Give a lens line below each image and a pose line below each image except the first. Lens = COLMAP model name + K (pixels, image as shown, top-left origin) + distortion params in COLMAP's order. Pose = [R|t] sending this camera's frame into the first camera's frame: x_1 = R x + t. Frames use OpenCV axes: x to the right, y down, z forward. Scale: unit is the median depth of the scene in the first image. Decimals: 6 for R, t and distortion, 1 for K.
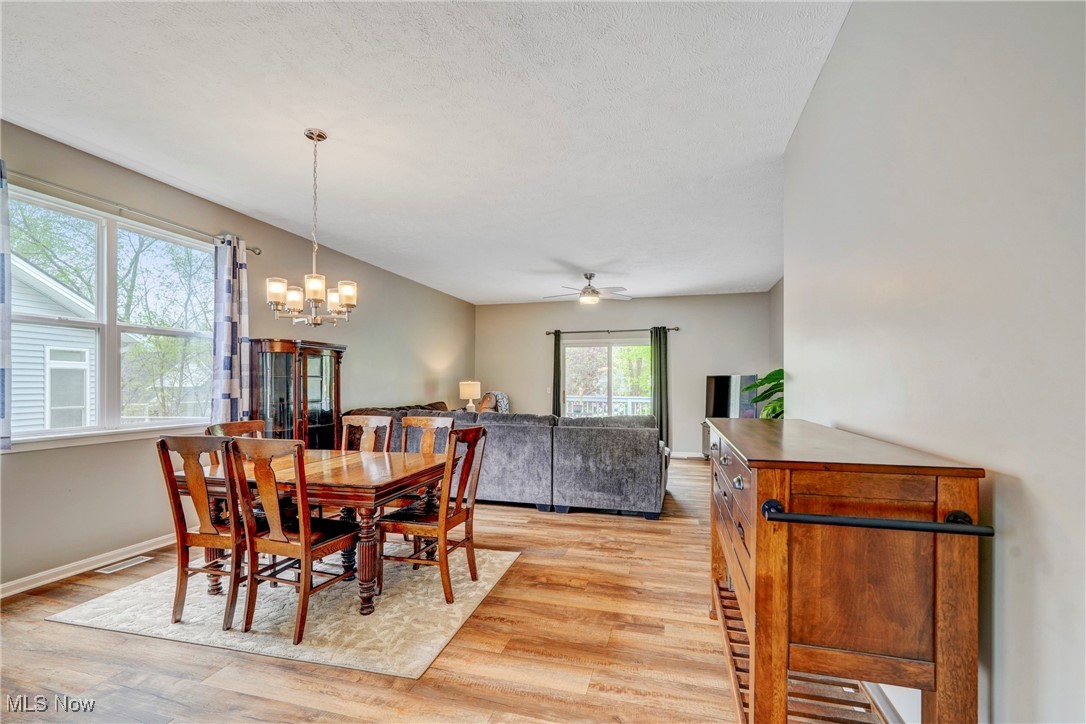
lens RADIAL K [[485.9, 0, 534.7], [0, 485.9, 381.1], [0, 0, 1]] dist [0.000003, 0.000284]
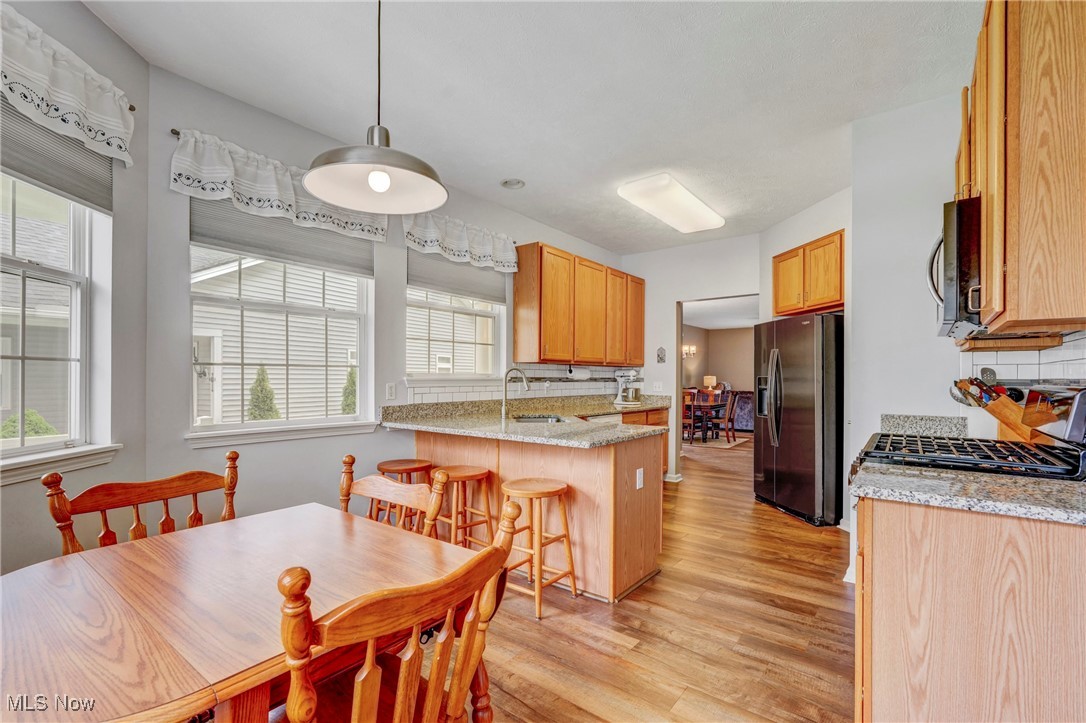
lens RADIAL K [[491.3, 0, 546.2], [0, 491.3, 373.2], [0, 0, 1]] dist [-0.001933, -0.000011]
pose [[0.933848, 0.002579, -0.357662, -0.049664], [-0.002795, 0.999996, -0.000090, -0.007466], [0.357660, 0.001083, 0.933851, -0.904758]]
